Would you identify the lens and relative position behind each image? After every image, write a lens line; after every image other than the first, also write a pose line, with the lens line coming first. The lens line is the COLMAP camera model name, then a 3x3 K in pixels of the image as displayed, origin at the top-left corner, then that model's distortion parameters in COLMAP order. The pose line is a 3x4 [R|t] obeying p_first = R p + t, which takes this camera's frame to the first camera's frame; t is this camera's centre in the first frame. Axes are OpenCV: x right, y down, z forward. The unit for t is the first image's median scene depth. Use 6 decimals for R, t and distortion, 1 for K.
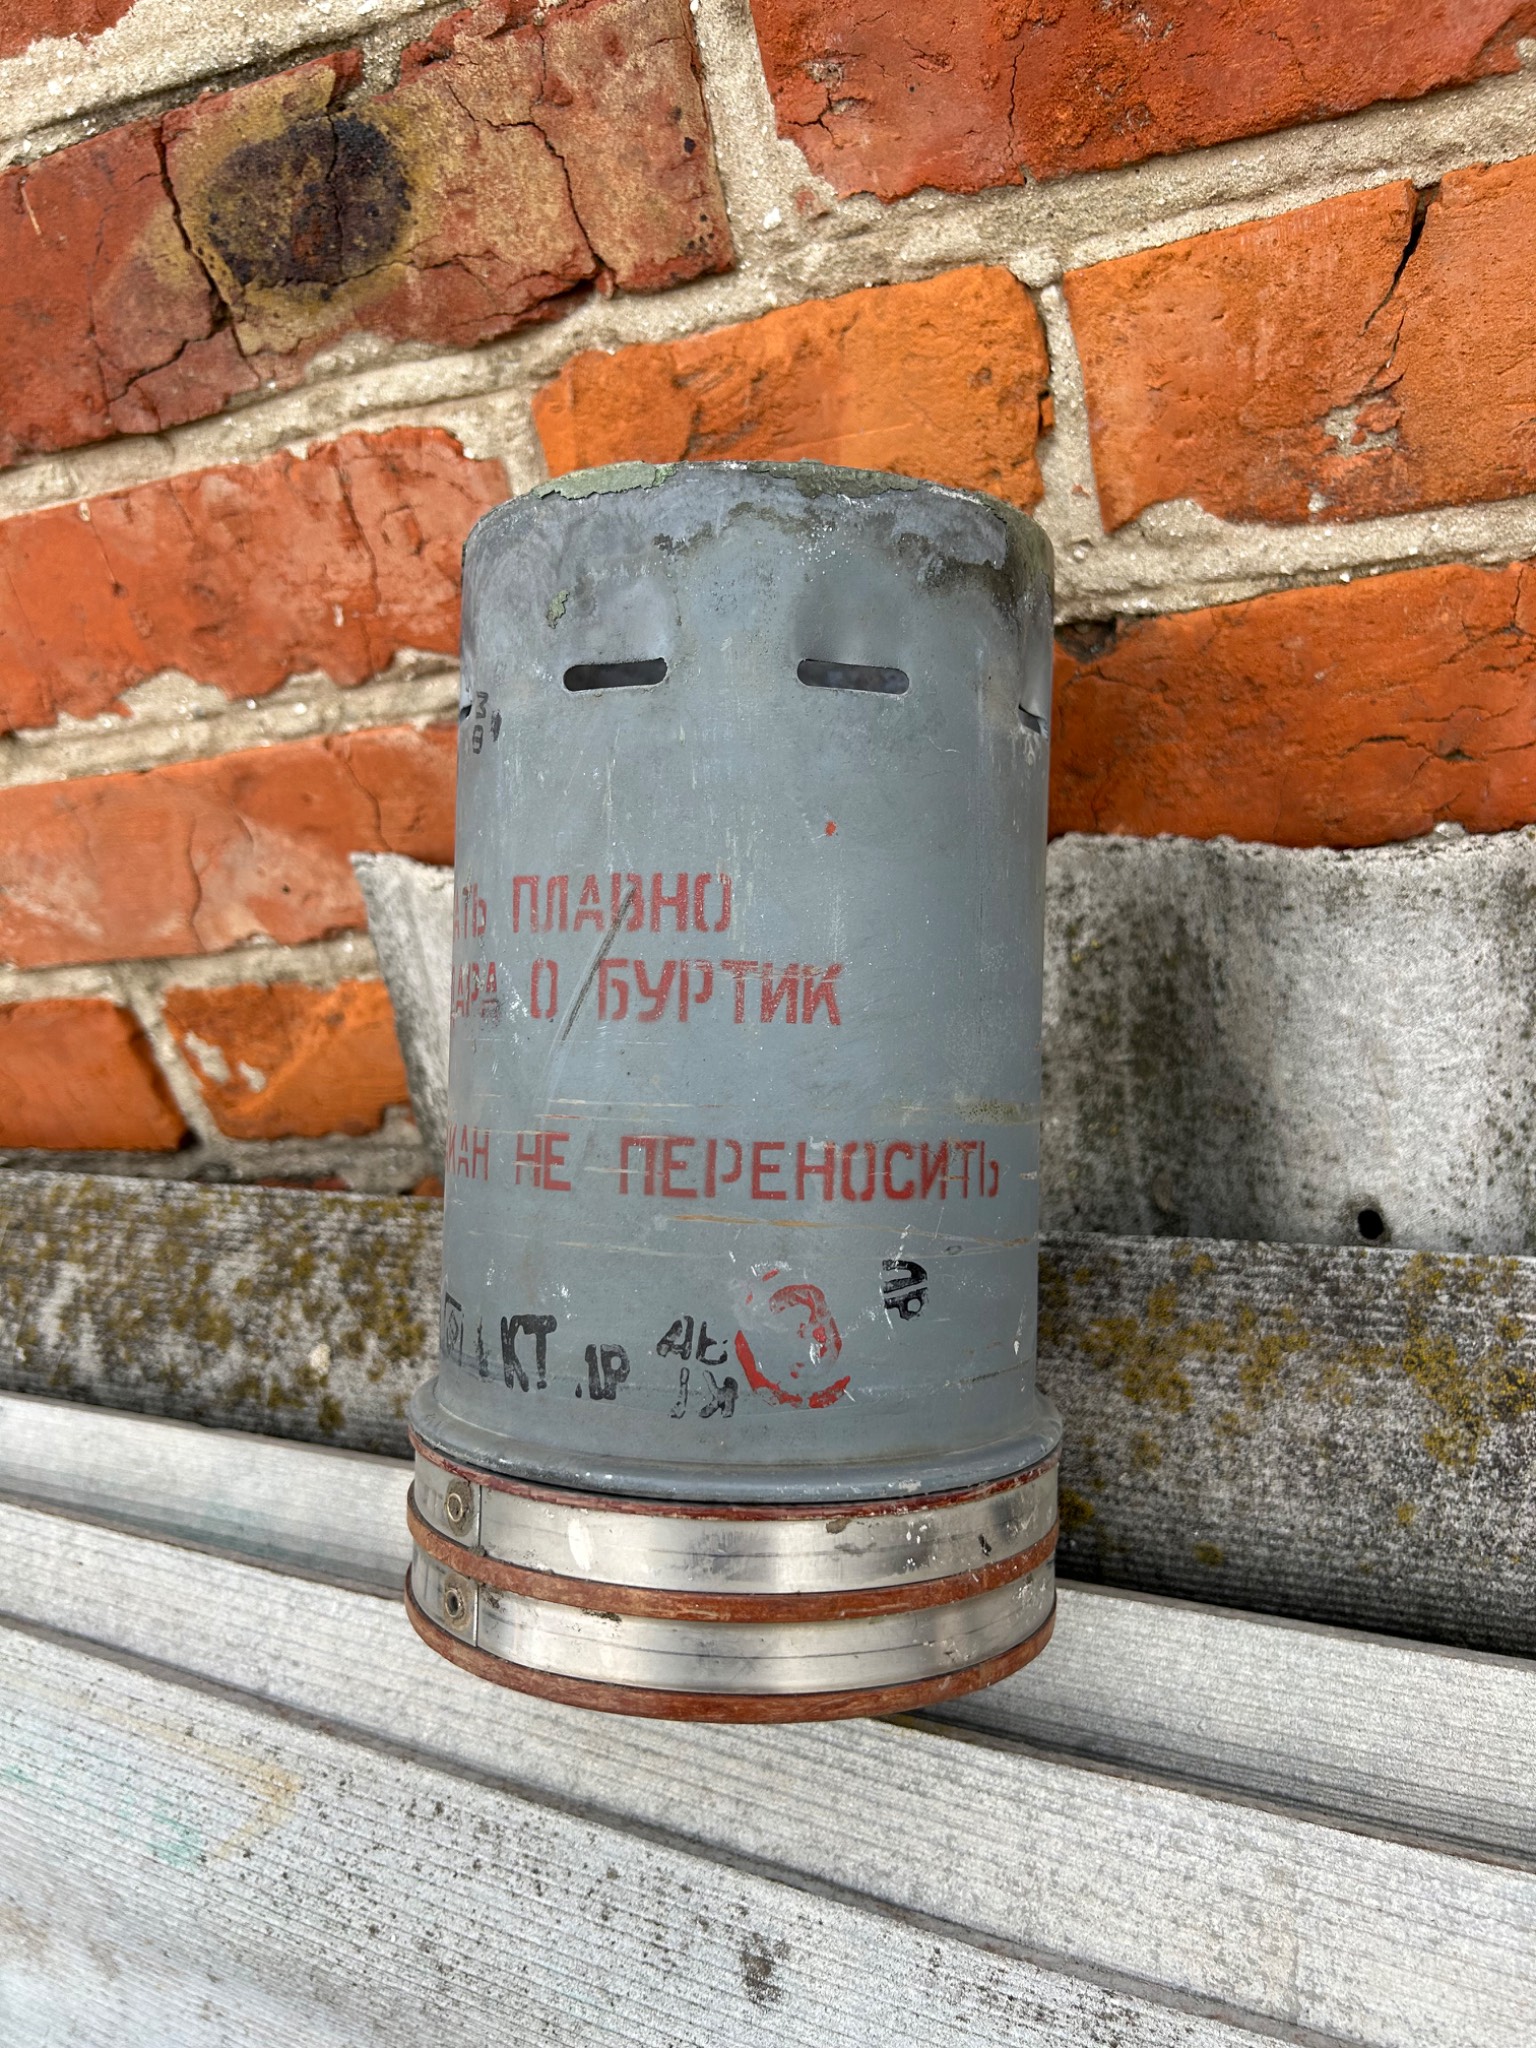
lens RADIAL K [[1621.0, 0, 732.9], [0, 1621.0, 1018.9], [0, 0, 1]] dist [0.018466, -0.040501]
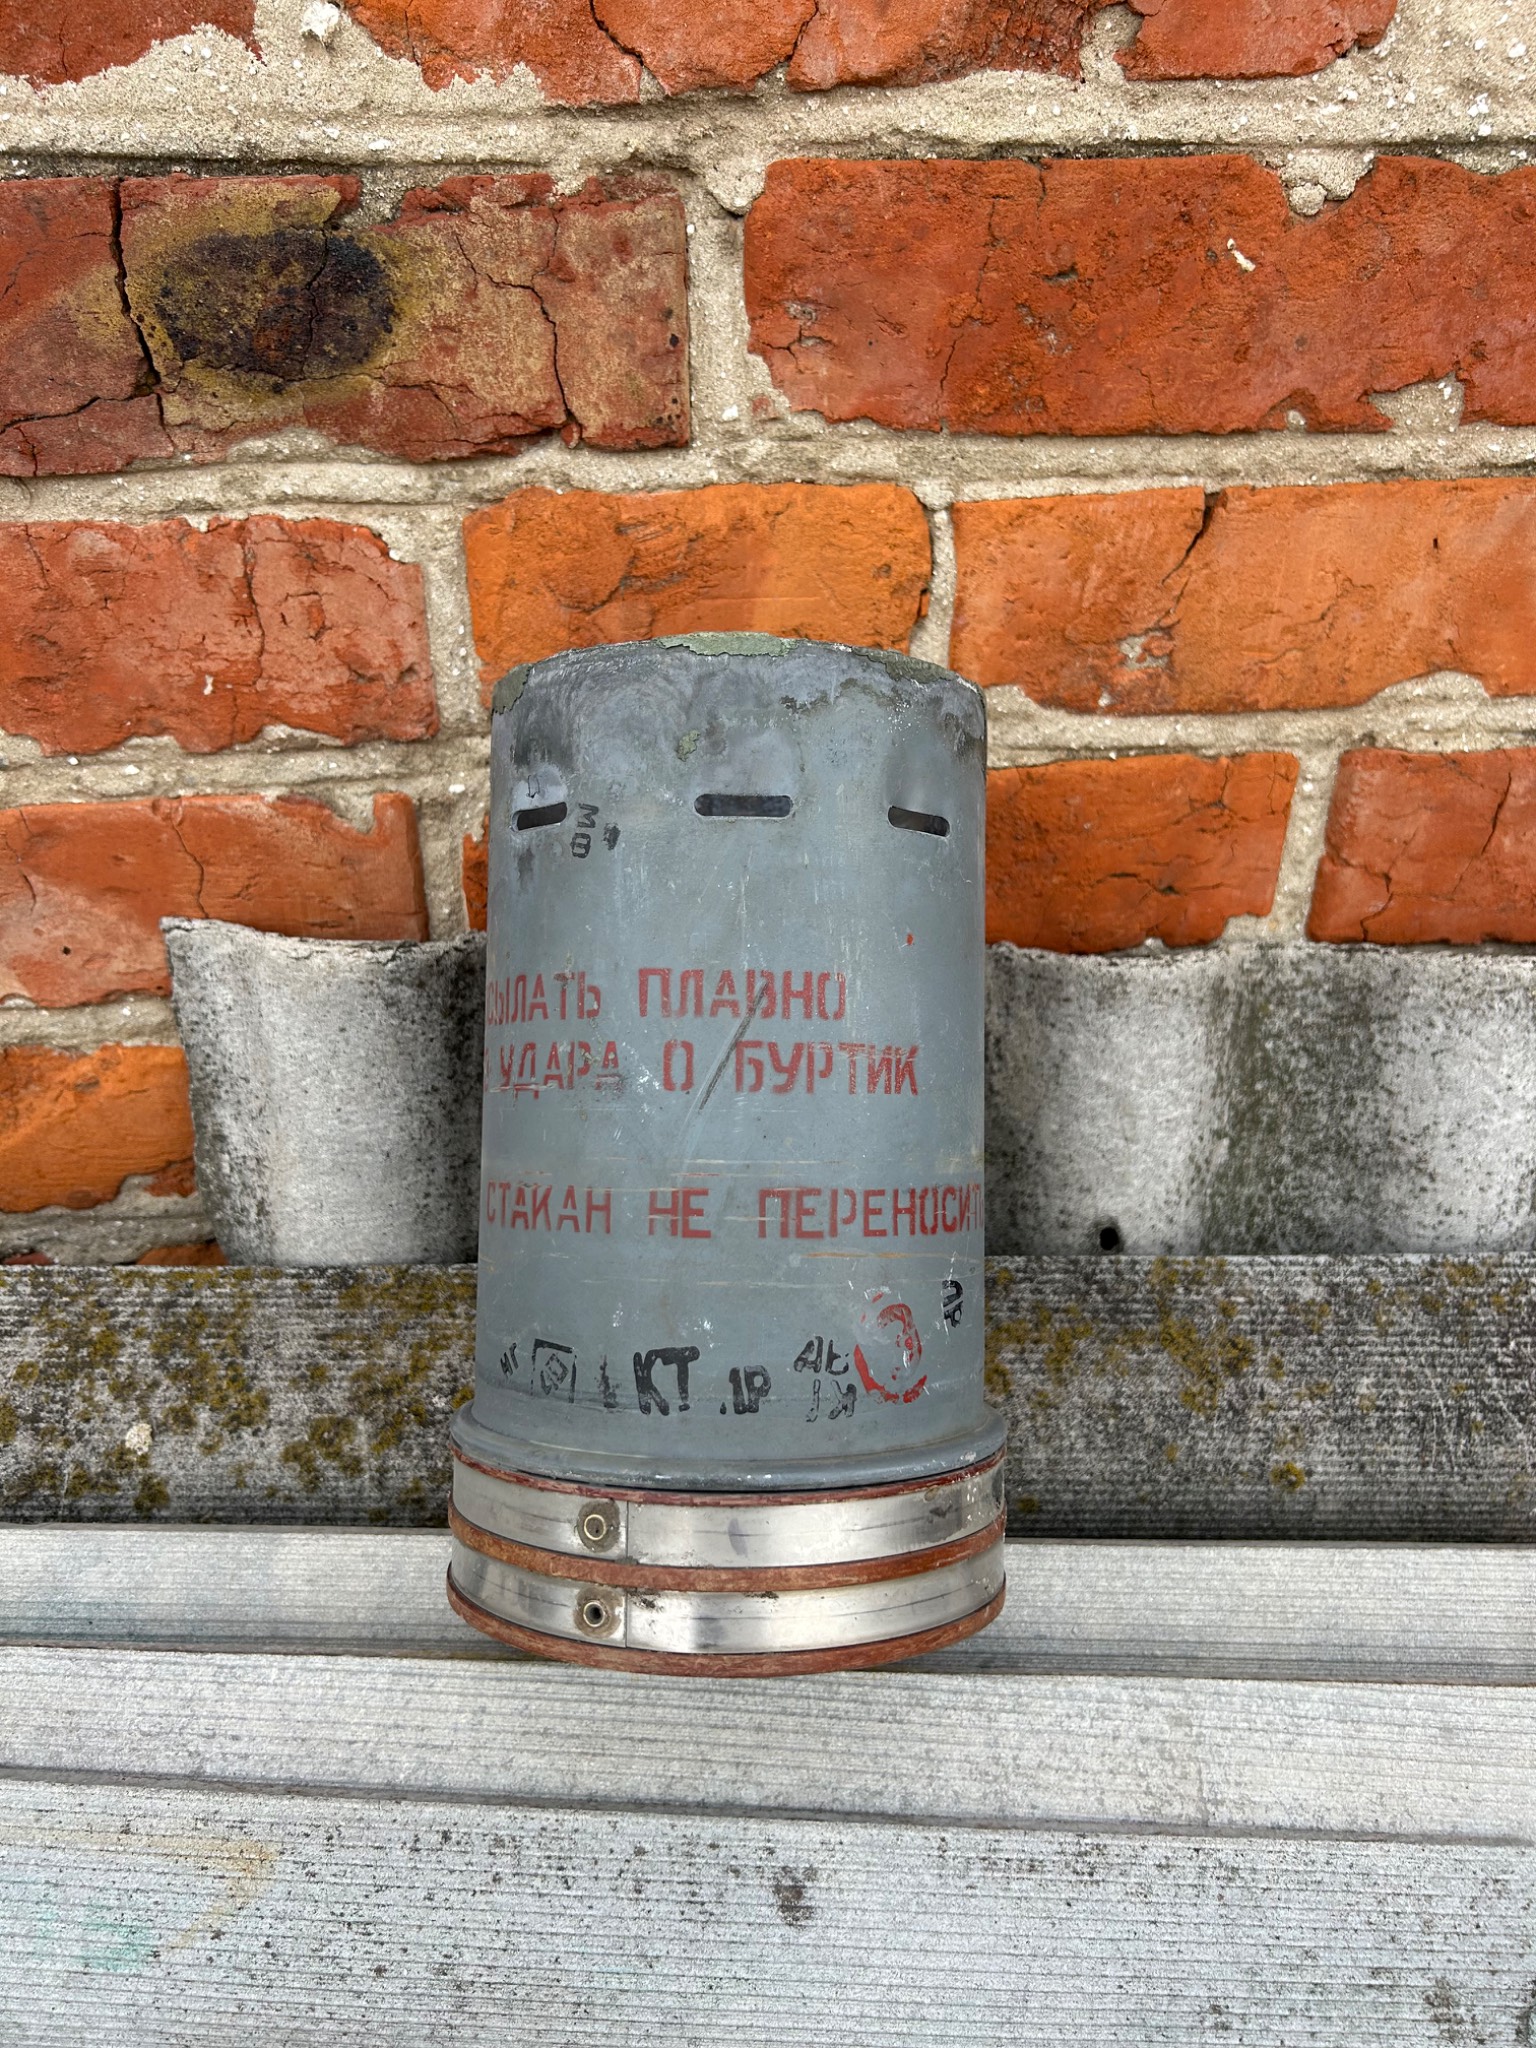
lens RADIAL K [[1621.0, 0, 772.3], [0, 1621.0, 1010.8], [0, 0, 1]] dist [0.018466, -0.040501]
pose [[0.888374, 0.014721, 0.458884, -0.492760], [0.001878, 0.999361, -0.035695, -0.013584], [-0.459116, 0.032572, 0.887779, -0.055411]]
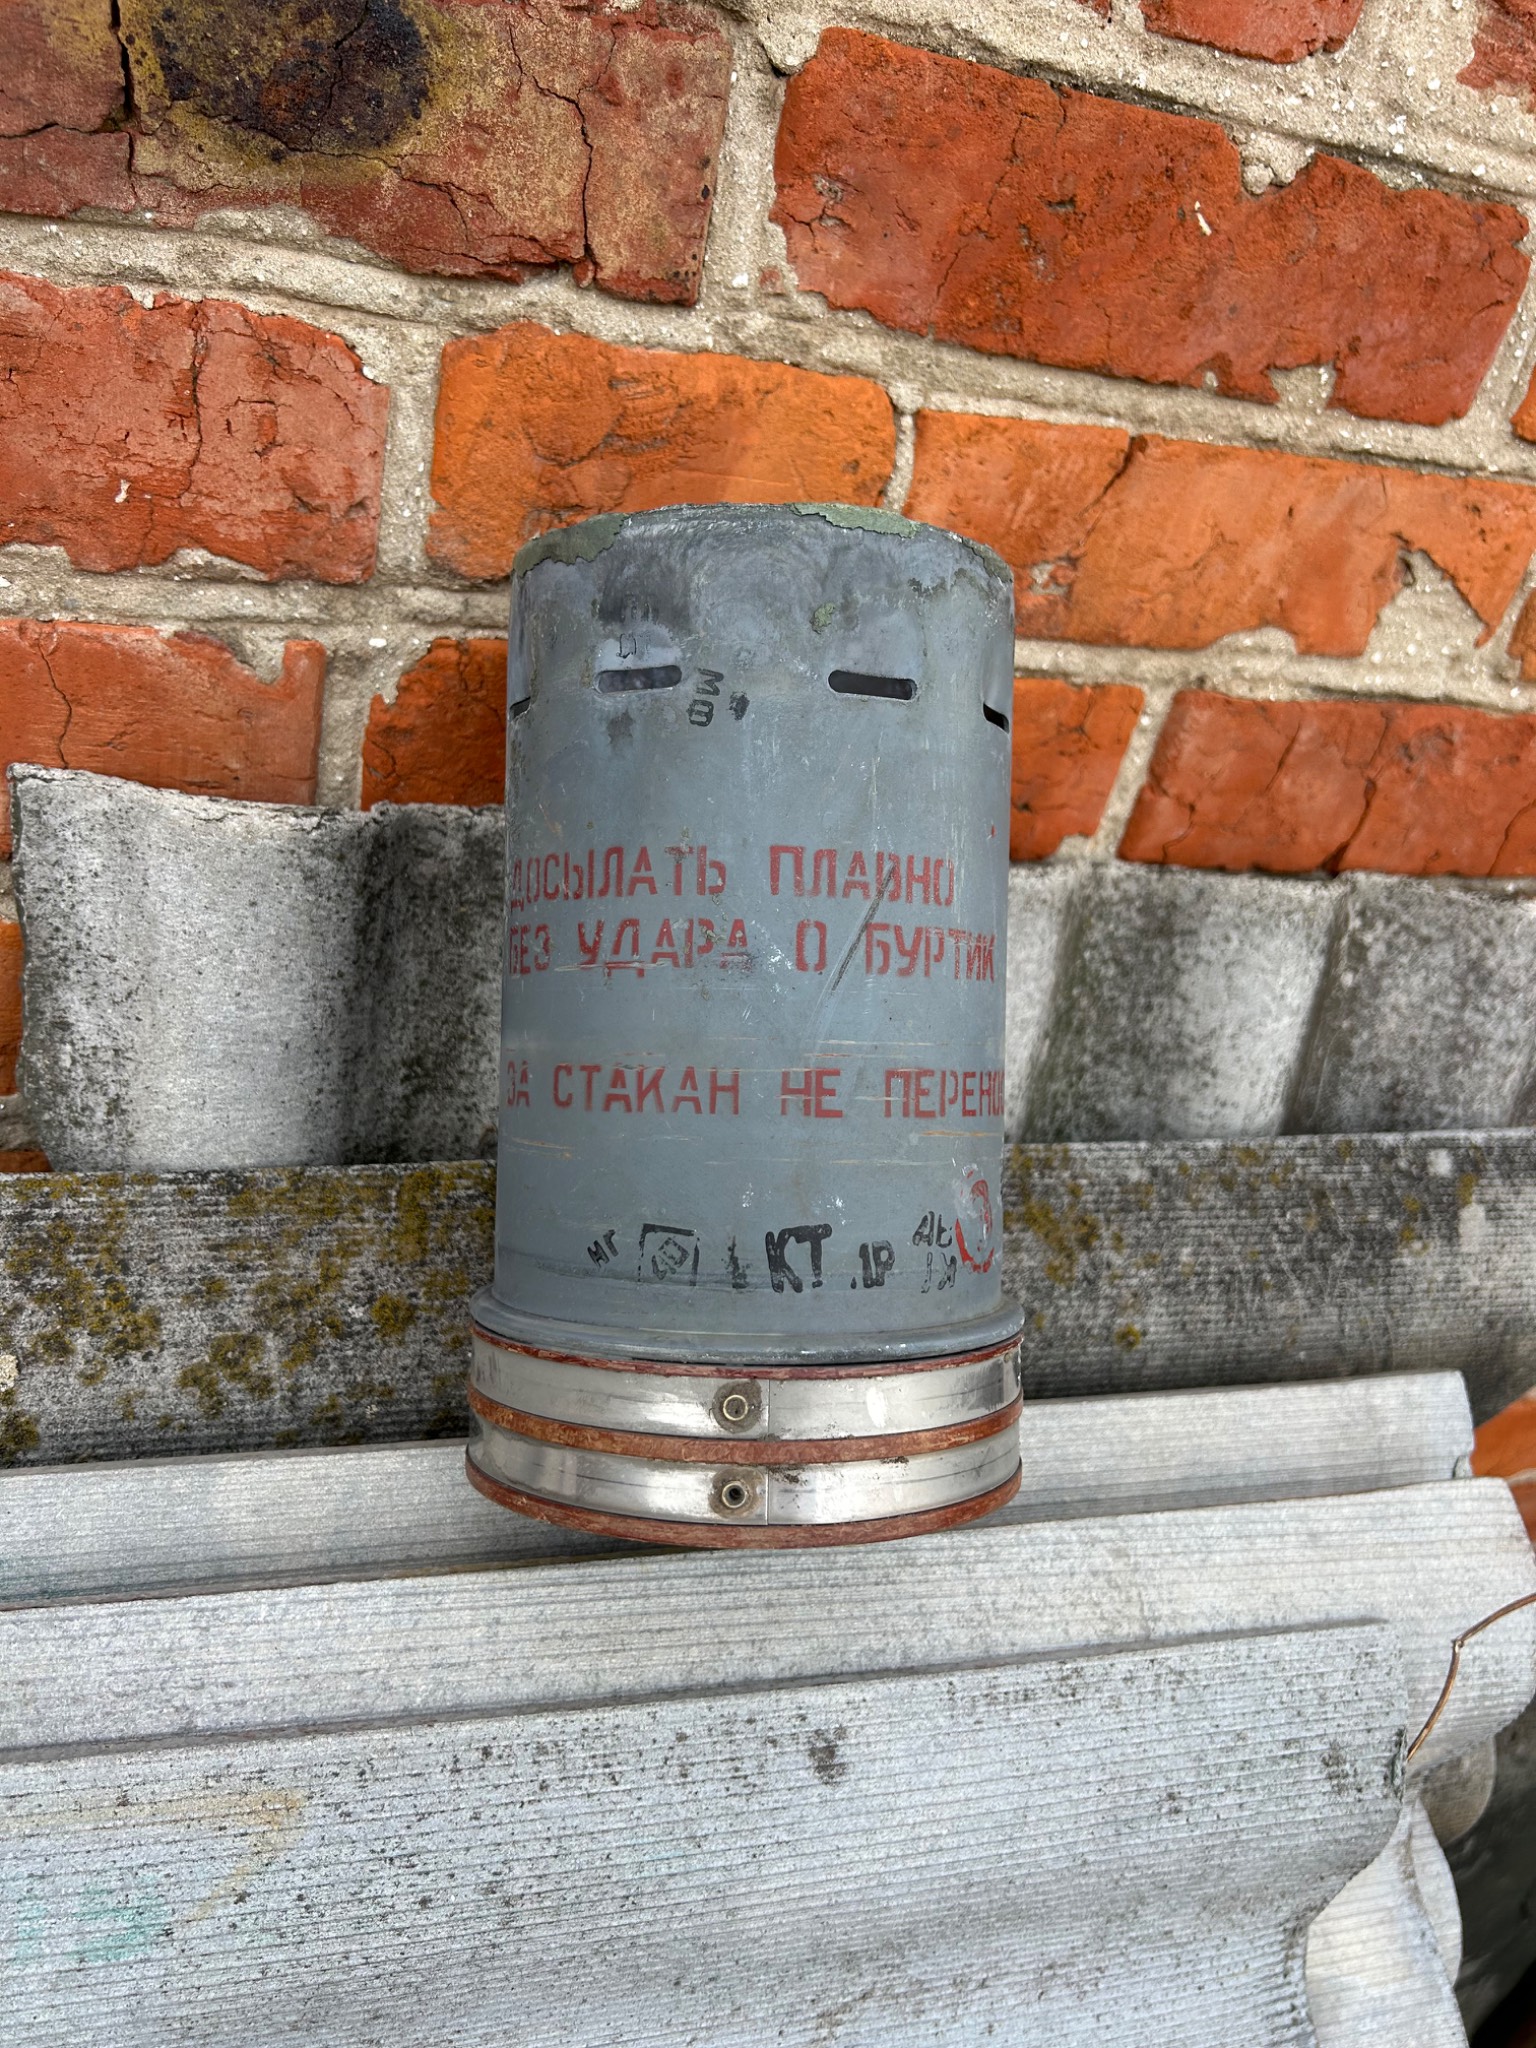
lens RADIAL K [[1621.0, 0, 777.5], [0, 1621.0, 1023.1], [0, 0, 1]] dist [0.018466, -0.040501]
pose [[0.652925, 0.002142, 0.757419, -0.838474], [-0.017331, 0.999776, 0.012113, 0.019506], [-0.757224, -0.021036, 0.652817, 0.219758]]
